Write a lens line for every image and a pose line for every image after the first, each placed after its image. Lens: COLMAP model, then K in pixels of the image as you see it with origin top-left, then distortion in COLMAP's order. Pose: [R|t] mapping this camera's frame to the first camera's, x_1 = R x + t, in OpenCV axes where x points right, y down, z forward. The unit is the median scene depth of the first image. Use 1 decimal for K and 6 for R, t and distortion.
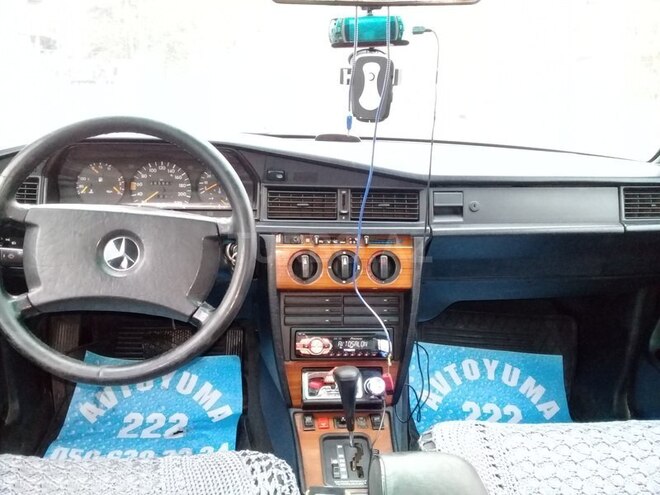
lens RADIAL K [[597.2, 0, 317.1], [0, 597.2, 245.0], [0, 0, 1]] dist [0.071782, -0.135147]
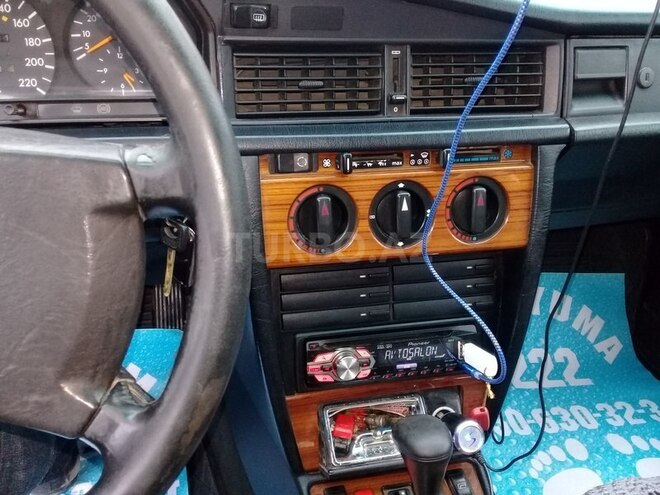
lens RADIAL K [[597.2, 0, 317.1], [0, 597.2, 245.0], [0, 0, 1]] dist [0.071782, -0.135147]
pose [[0.989454, -0.060271, 0.131713, -0.087639], [0.026351, 0.969045, 0.245475, -0.060089], [-0.142430, -0.239415, 0.960413, 0.527283]]
